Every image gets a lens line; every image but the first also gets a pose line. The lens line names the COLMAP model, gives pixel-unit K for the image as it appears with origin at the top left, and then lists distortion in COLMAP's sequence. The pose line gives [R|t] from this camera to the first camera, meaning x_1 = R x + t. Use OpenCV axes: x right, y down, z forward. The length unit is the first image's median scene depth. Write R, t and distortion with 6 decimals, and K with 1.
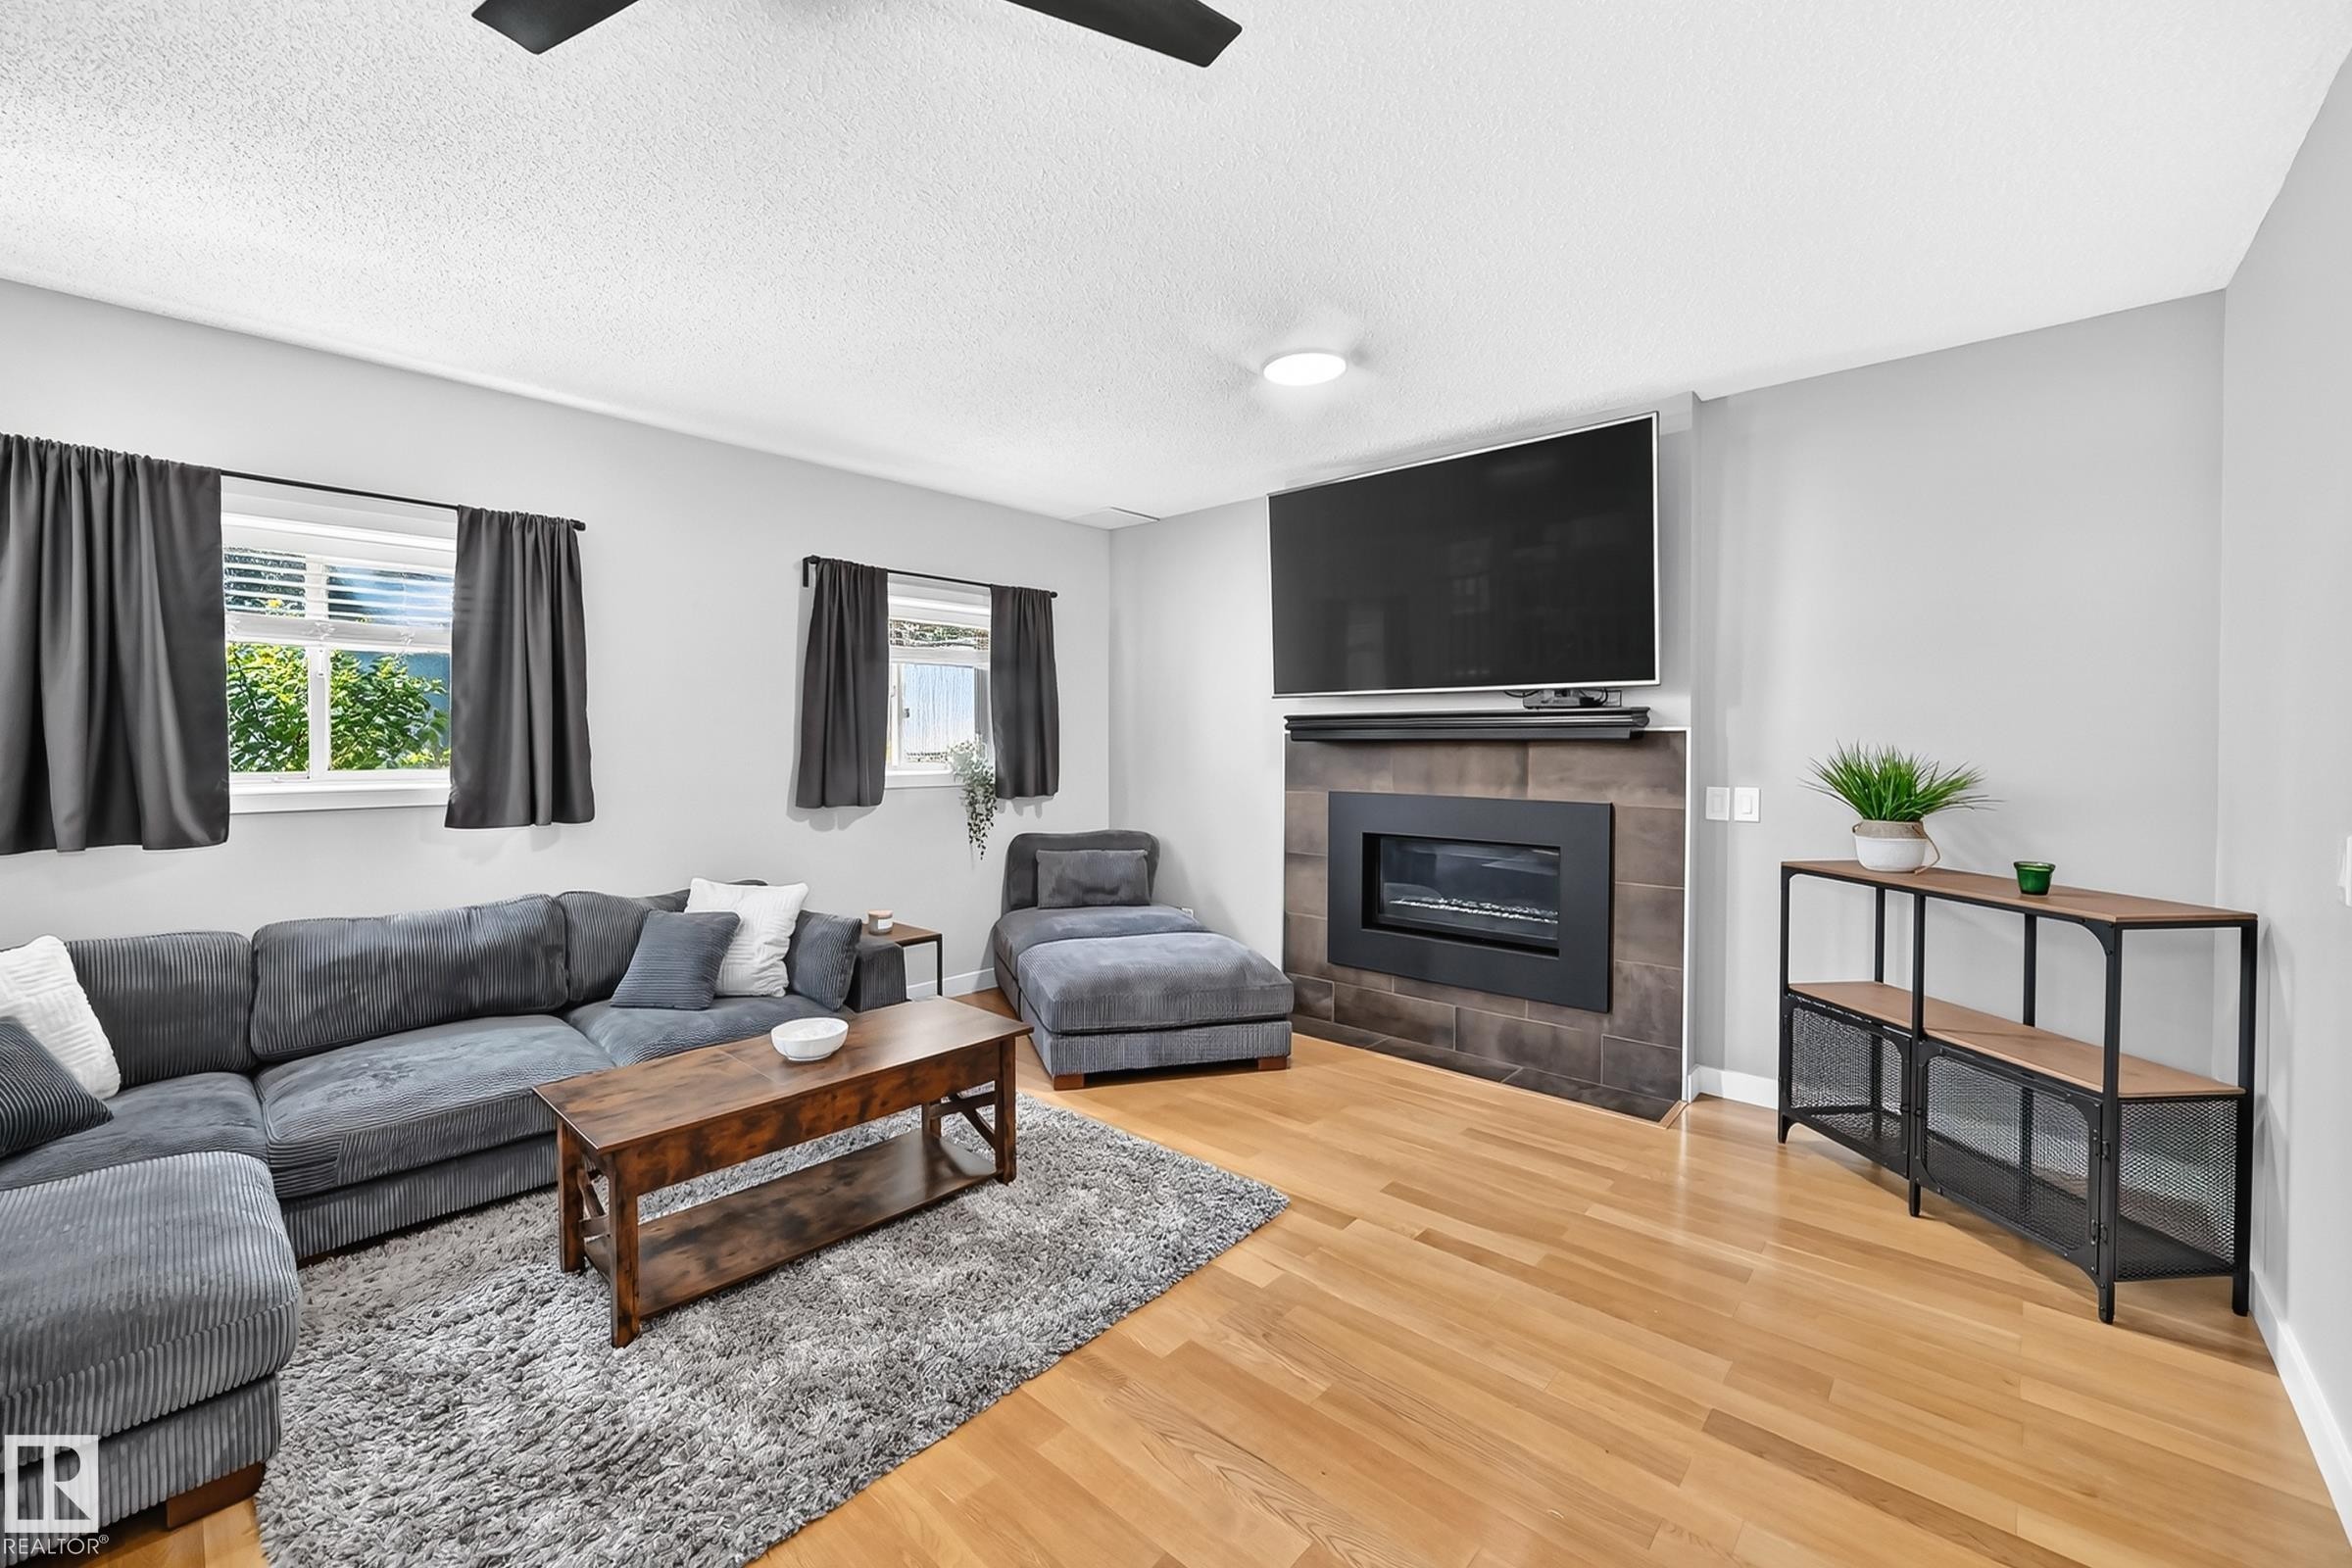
lens RADIAL K [[897.3, 0, 1138.9], [0, 897.3, 754.9], [0, 0, 1]] dist [-0.023916, 0.006392]
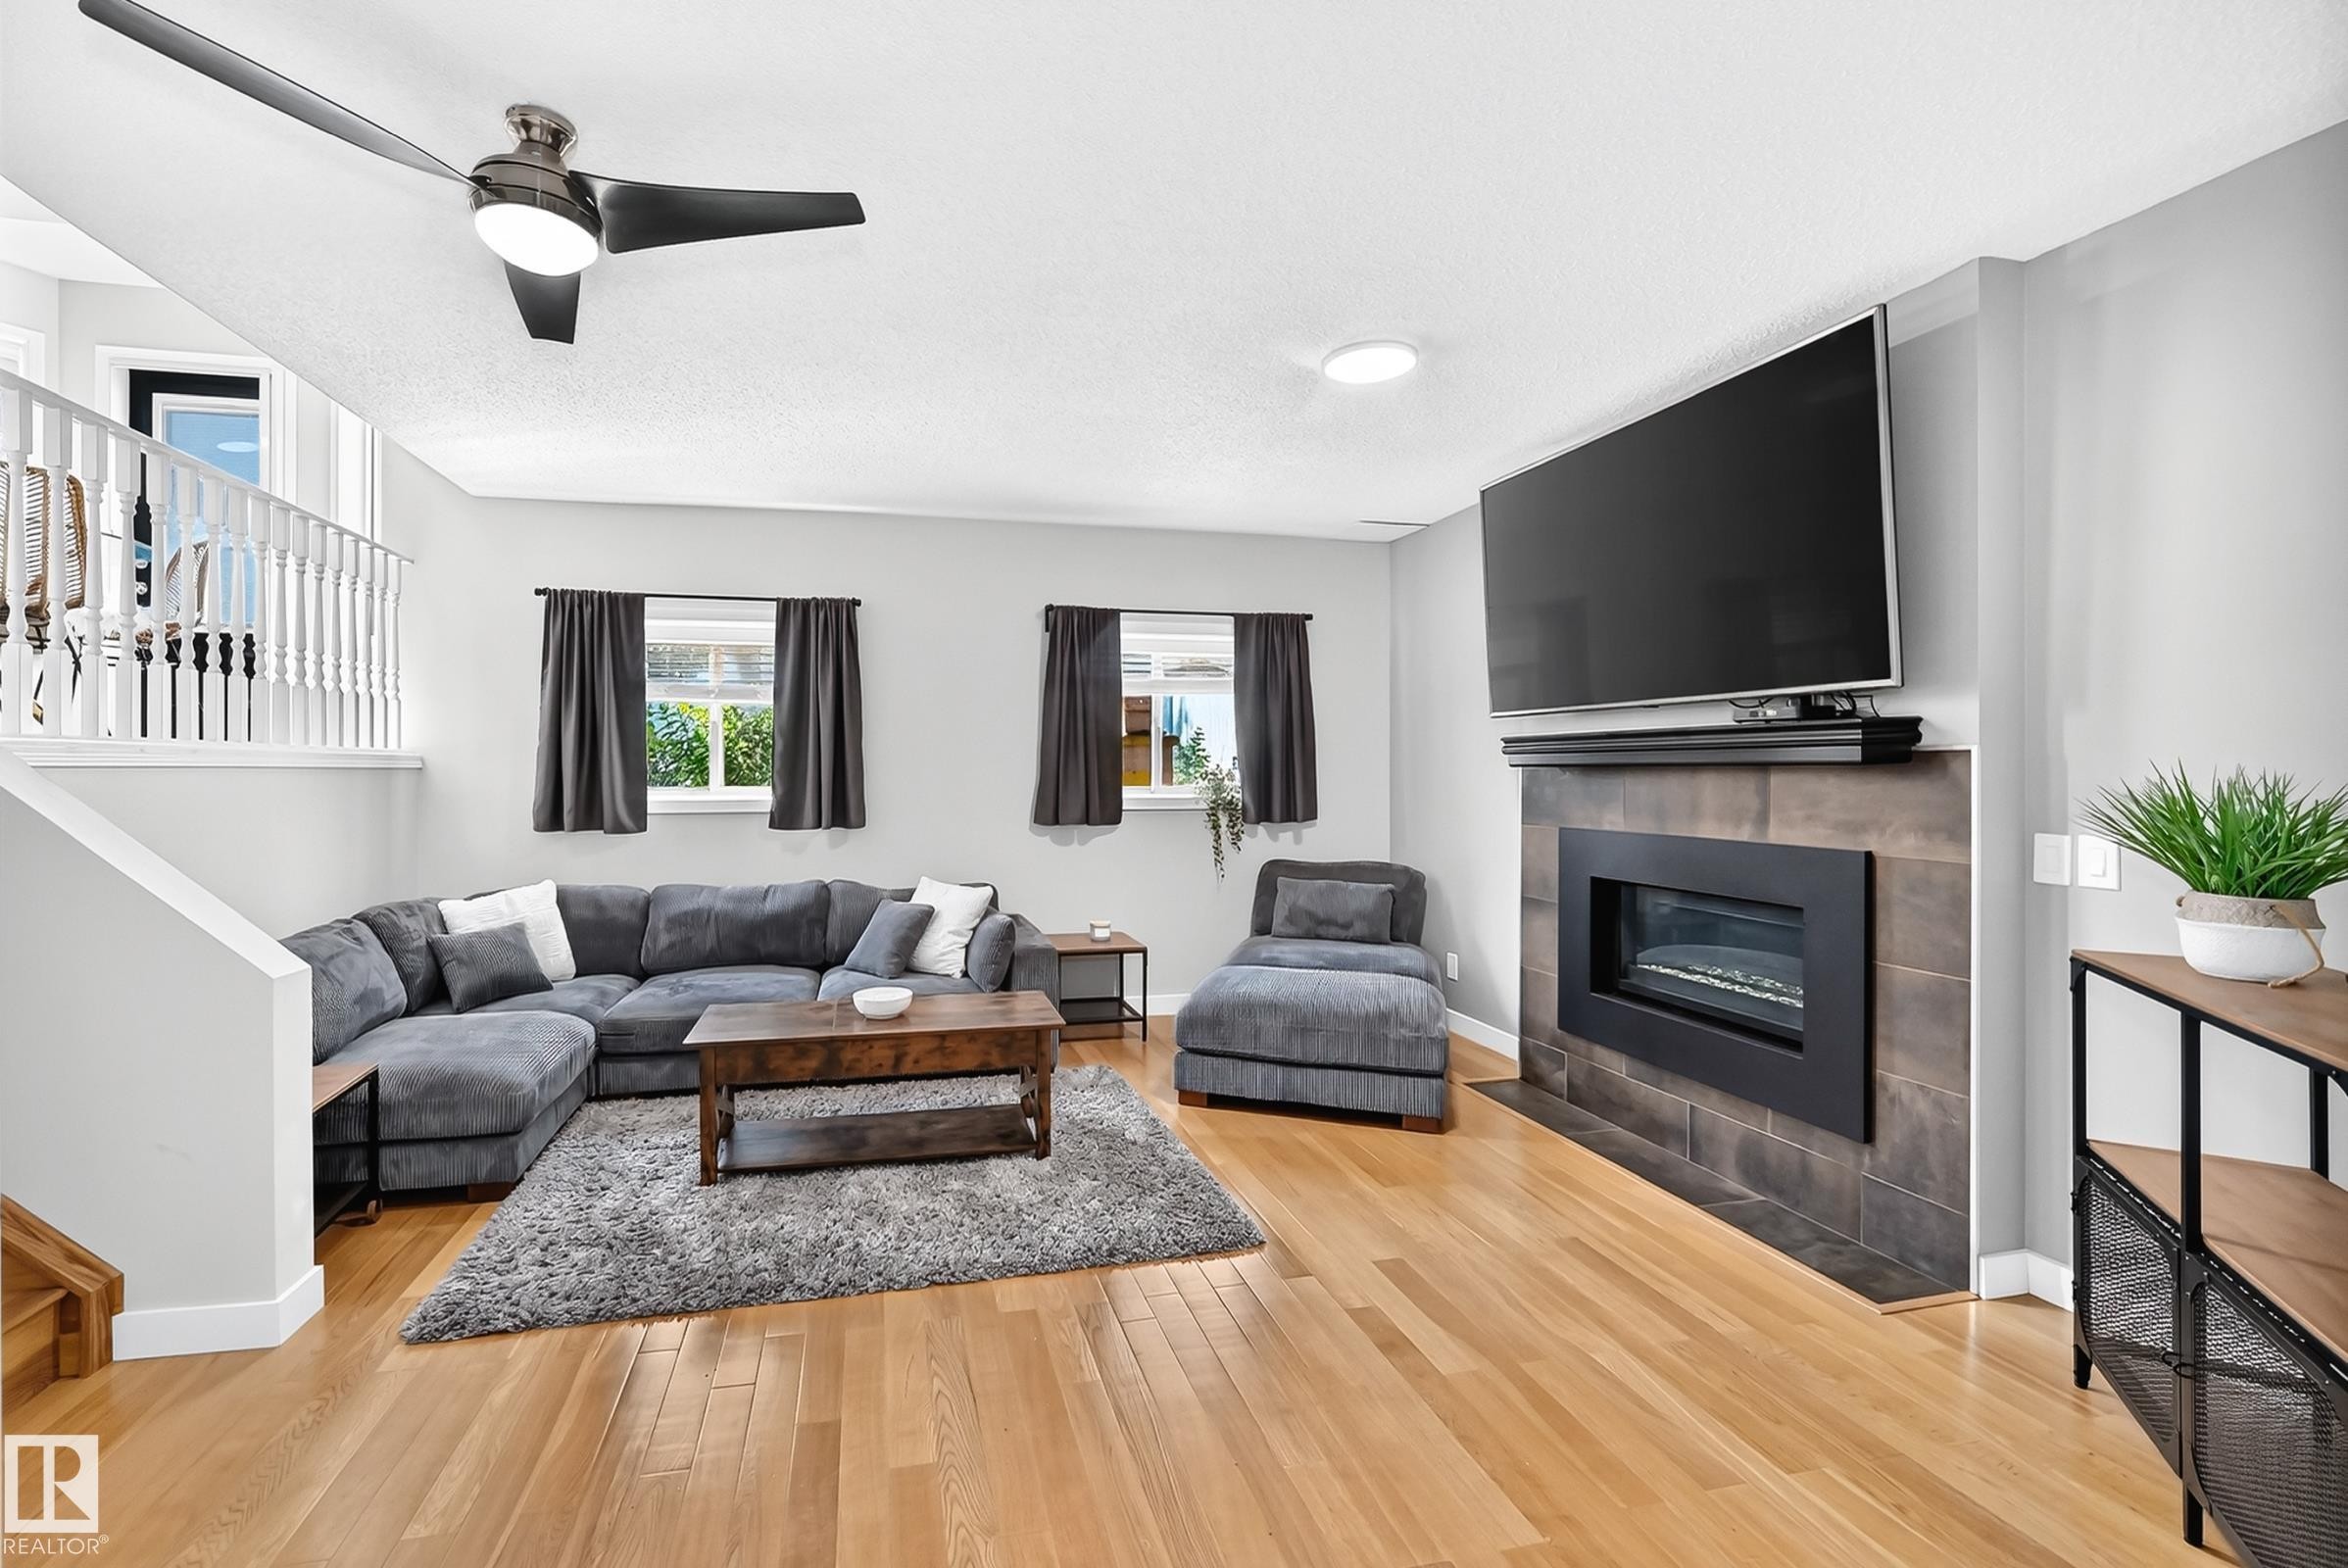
lens RADIAL K [[933.6, 0, 1093.5], [0, 933.6, 768.0], [0, 0, 1]] dist [-0.018462, 0.001327]
pose [[0.840324, -0.000075, -0.542085, 0.425175], [-0.008071, 0.999887, -0.012649, 0.001504], [0.542025, 0.015005, 0.840229, 0.036981]]
